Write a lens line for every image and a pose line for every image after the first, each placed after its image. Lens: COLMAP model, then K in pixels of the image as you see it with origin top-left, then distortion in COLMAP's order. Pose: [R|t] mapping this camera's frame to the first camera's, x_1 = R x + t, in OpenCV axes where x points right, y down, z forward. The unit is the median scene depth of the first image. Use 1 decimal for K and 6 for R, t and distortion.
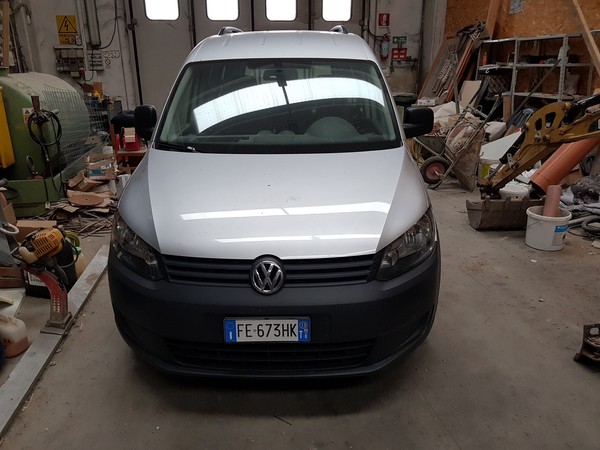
lens RADIAL K [[467.9, 0, 297.6], [0, 467.9, 215.8], [0, 0, 1]] dist [0.047873, -0.064604]
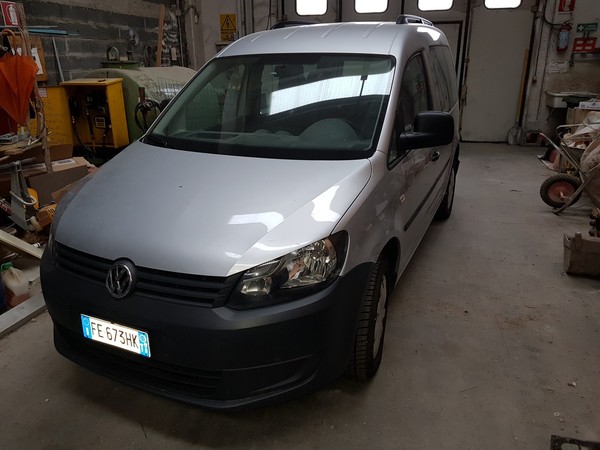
lens RADIAL K [[475.7, 0, 299.8], [0, 475.7, 207.7], [0, 0, 1]] dist [0.008150, 0.007008]
pose [[0.907723, 0.125693, -0.400299, 0.215534], [-0.127741, 0.991570, 0.021684, -0.029249], [0.399651, 0.031452, 0.916128, 0.079946]]
